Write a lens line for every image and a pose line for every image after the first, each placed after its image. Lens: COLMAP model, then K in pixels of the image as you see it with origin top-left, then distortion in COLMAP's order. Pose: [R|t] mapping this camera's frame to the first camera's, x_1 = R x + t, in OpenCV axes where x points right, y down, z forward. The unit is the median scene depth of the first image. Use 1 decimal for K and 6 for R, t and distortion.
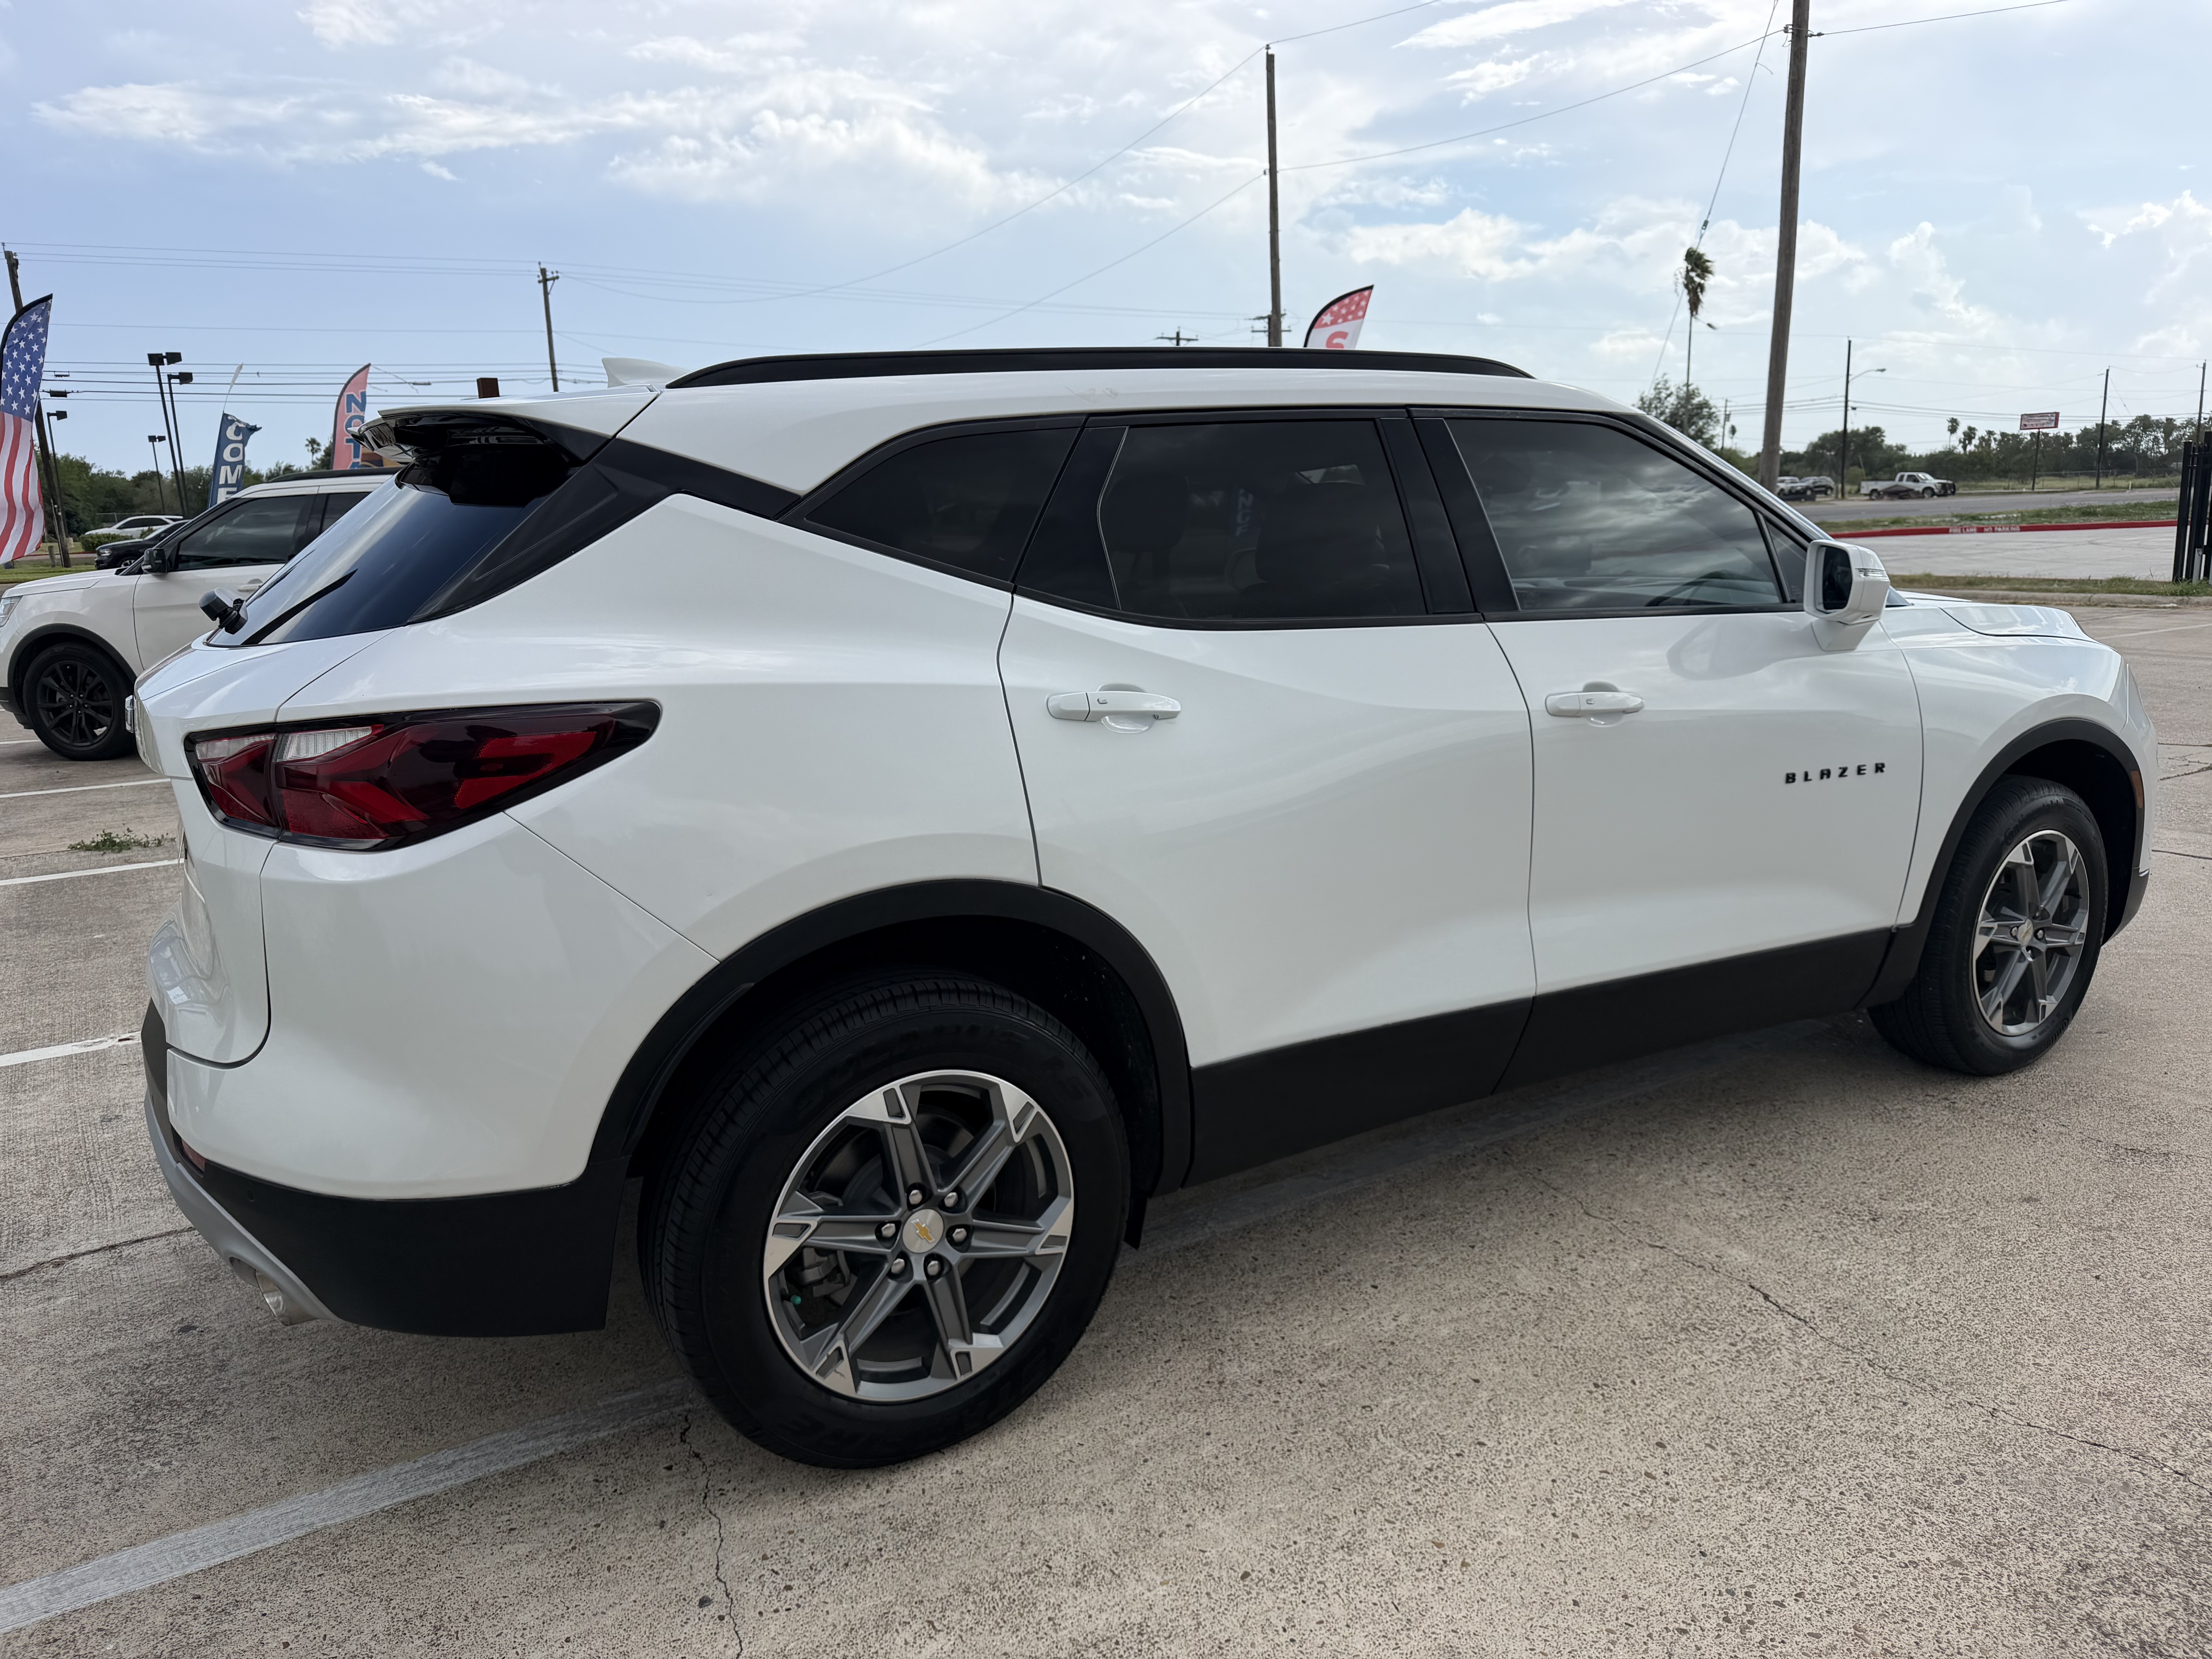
lens RADIAL K [[1577.5, 0, 1128.4], [0, 1577.5, 830.1], [0, 0, 1]] dist [0.002019, -0.008057]
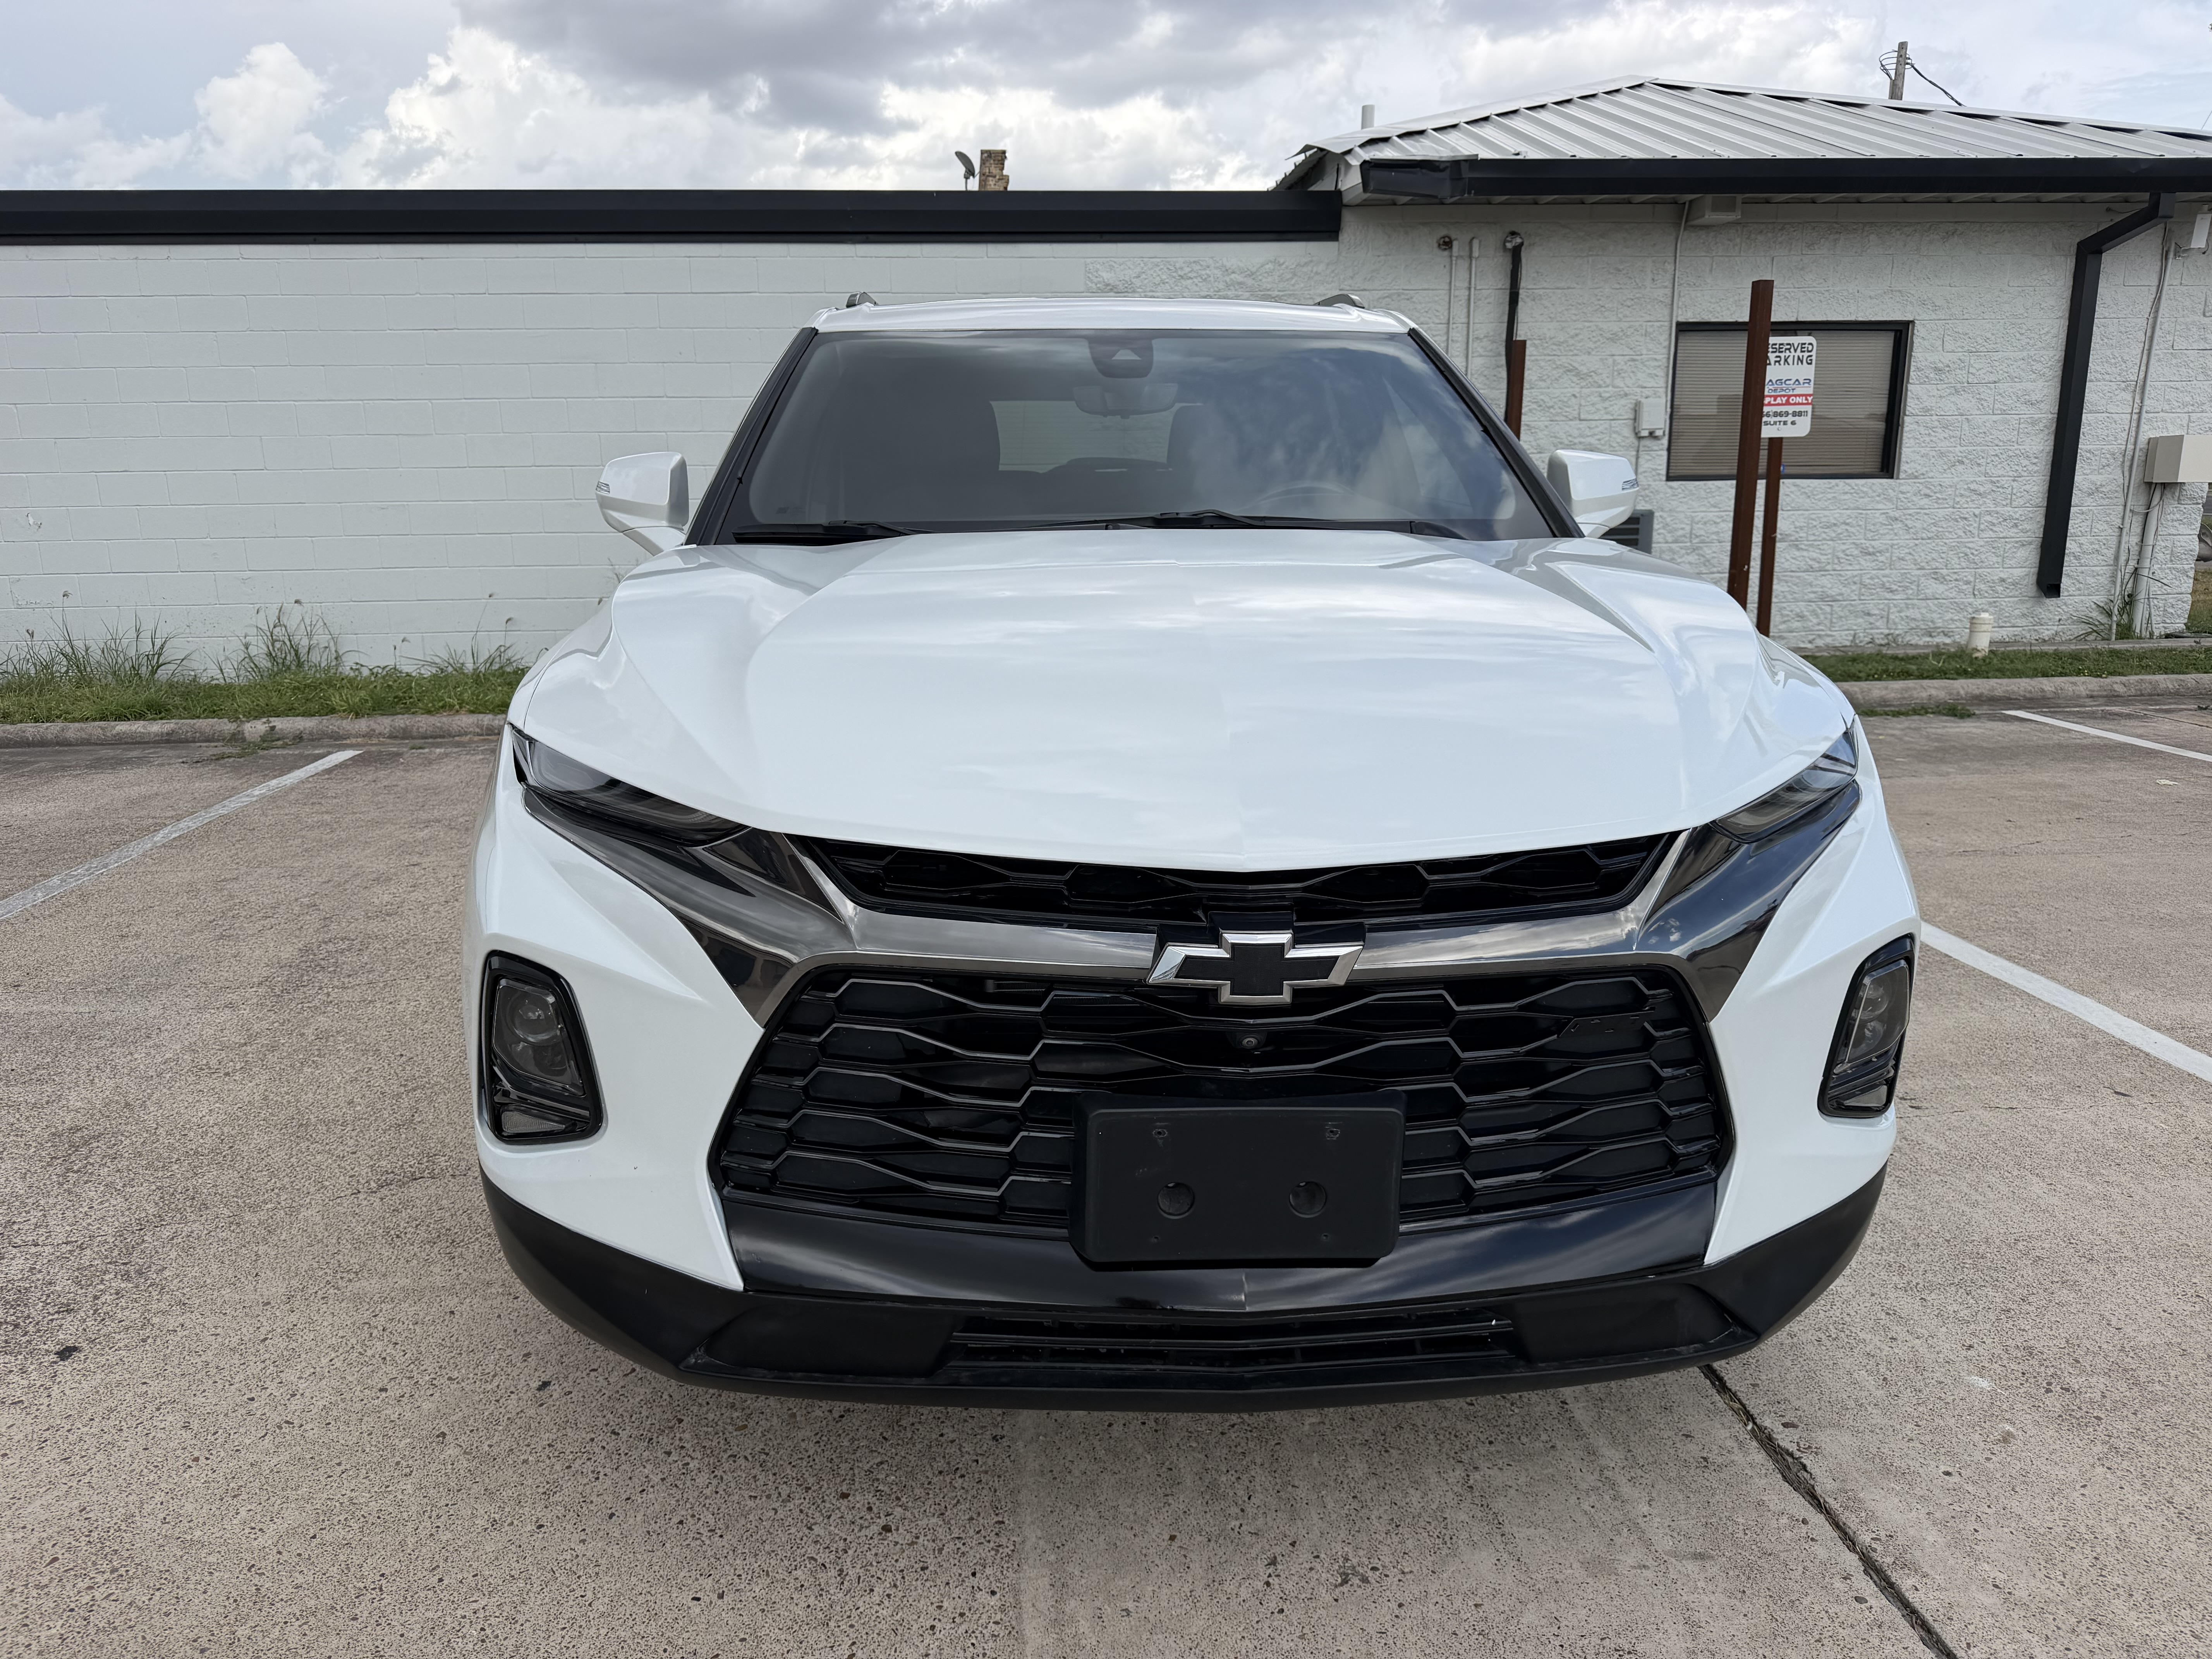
lens RADIAL K [[1585.0, 0, 1059.3], [0, 1585.0, 844.0], [0, 0, 1]] dist [-0.005921, -0.005939]
pose [[-0.491342, 0.230932, -0.839794, 1.331561], [-0.151814, 0.926740, 0.343663, -0.365714], [0.857634, 0.296349, -0.420287, 1.867555]]
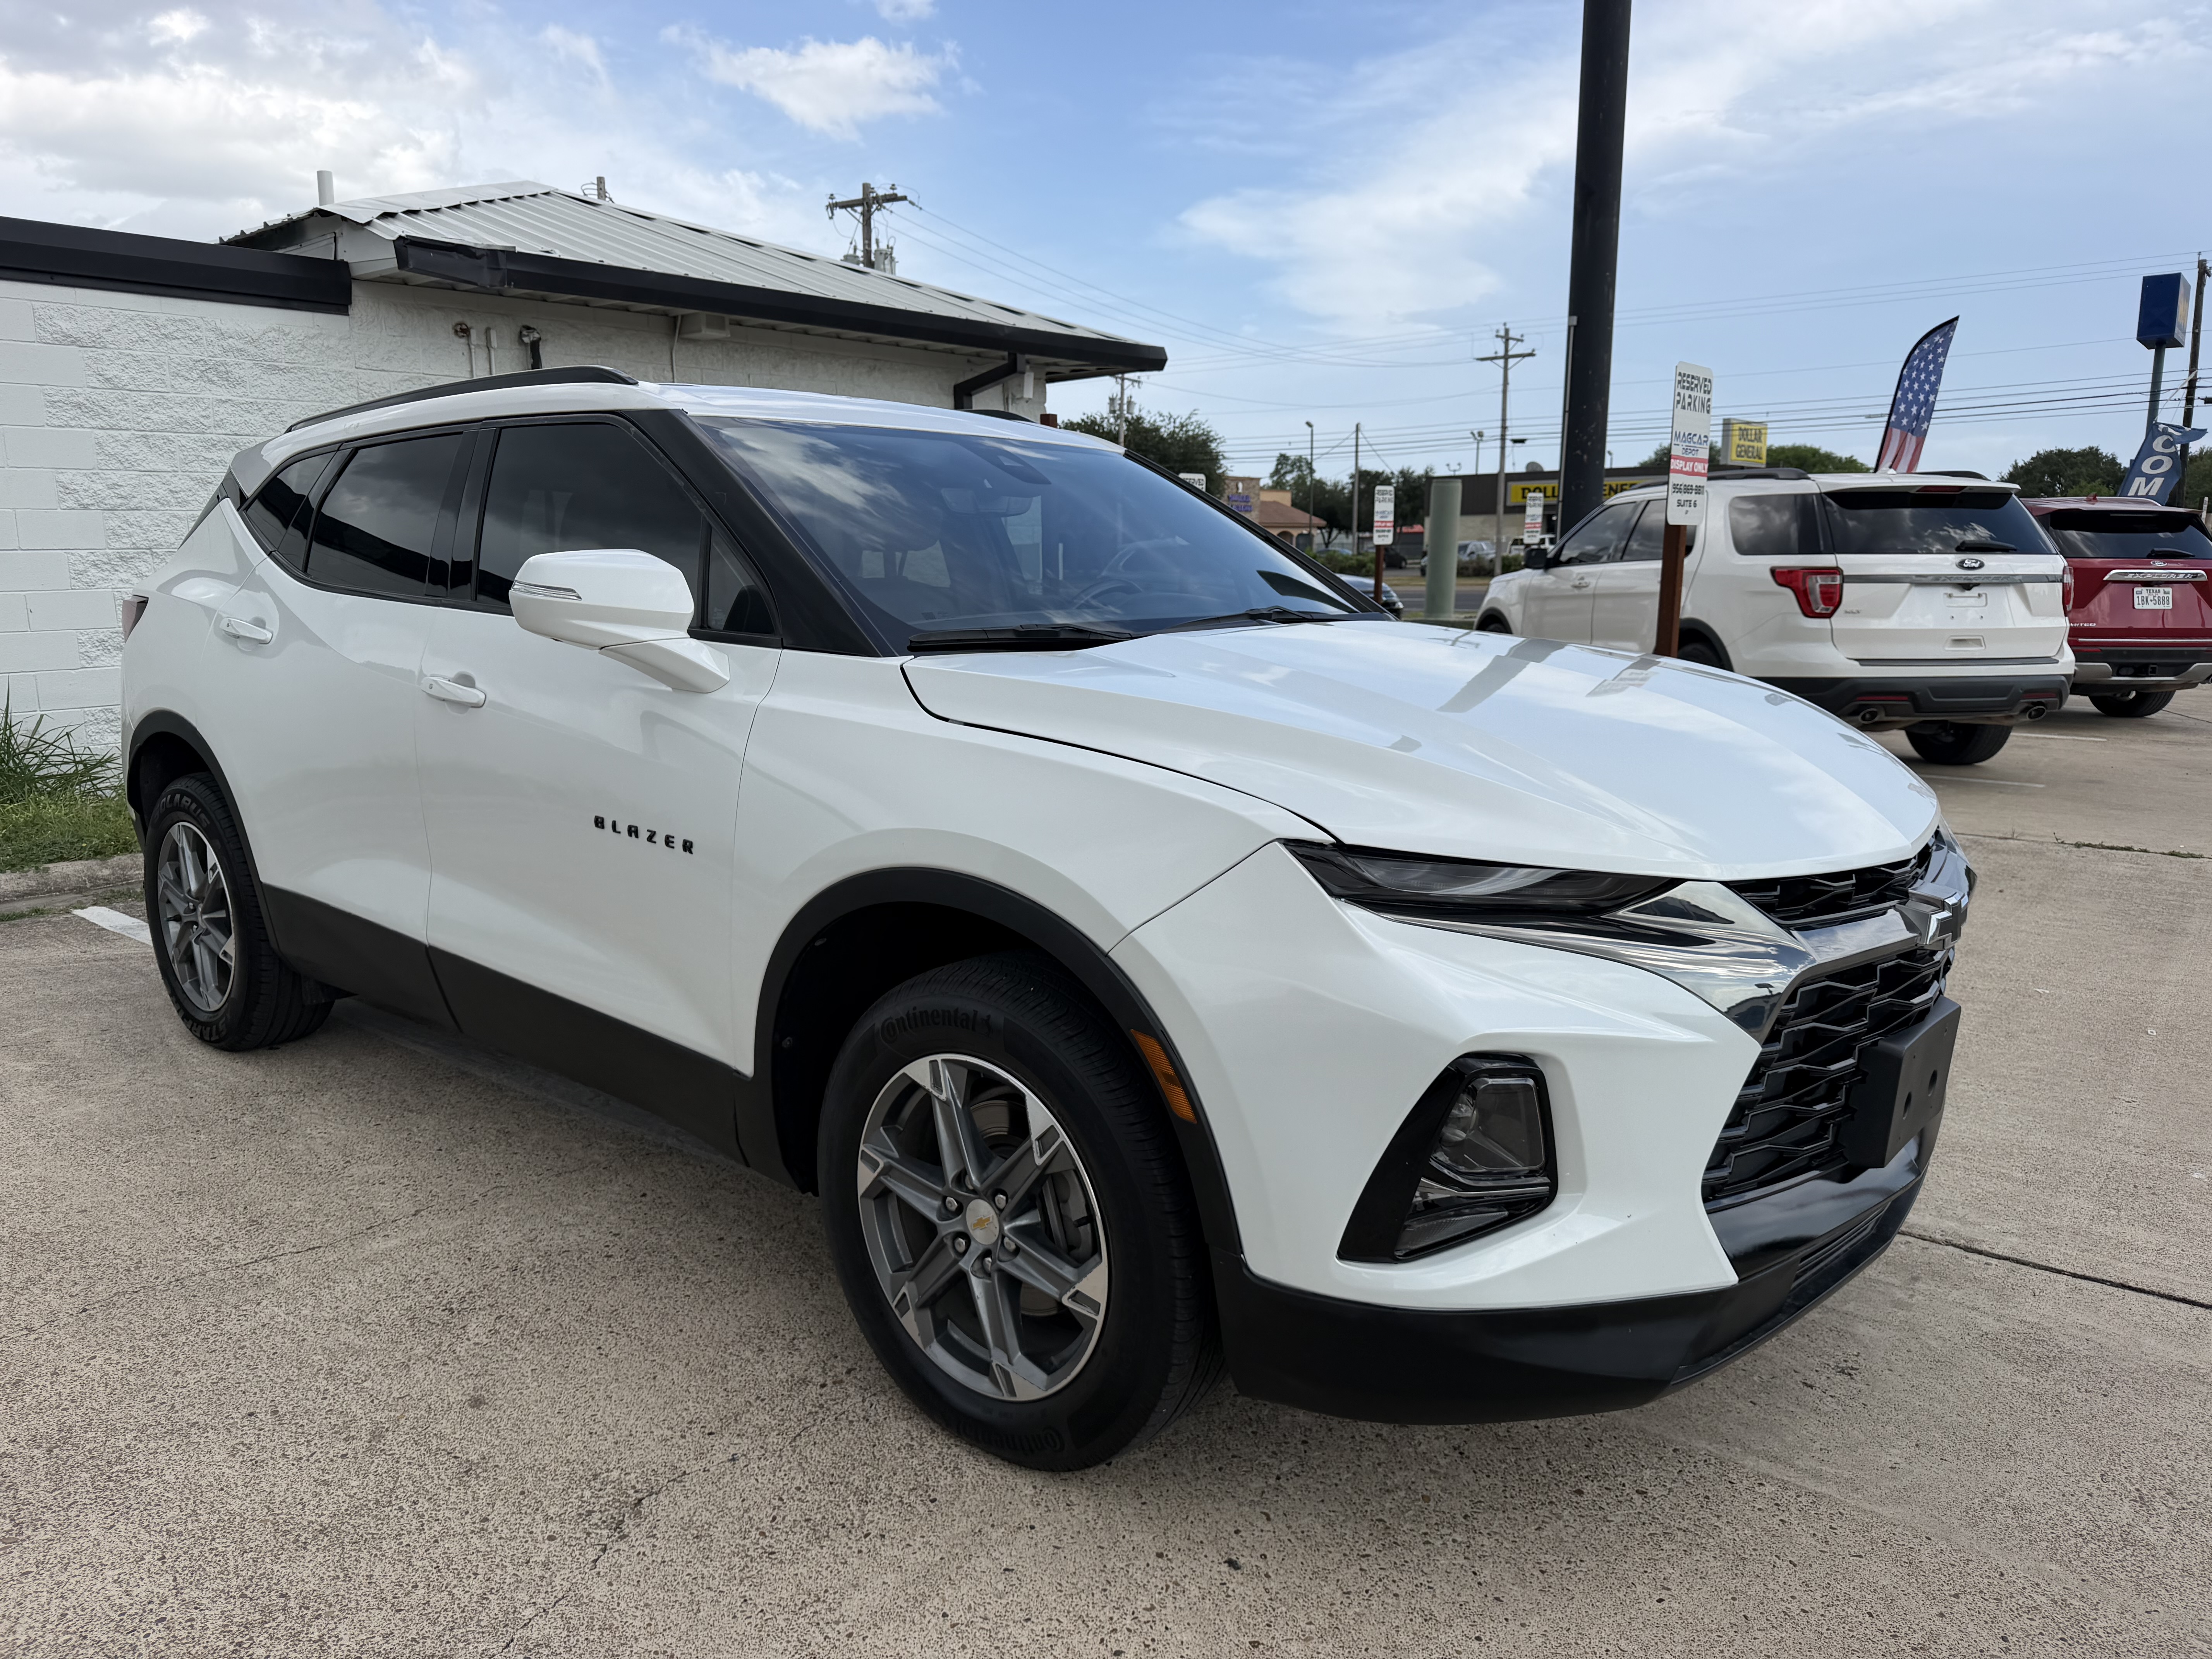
lens RADIAL K [[1605.4, 0, 1106.0], [0, 1605.4, 829.5], [0, 0, 1]] dist [0.002994, -0.005965]
pose [[0.299344, 0.188721, -0.935295, 1.462259], [-0.198198, 0.971162, 0.132524, -0.221302], [0.933333, 0.145703, 0.328116, 1.069465]]
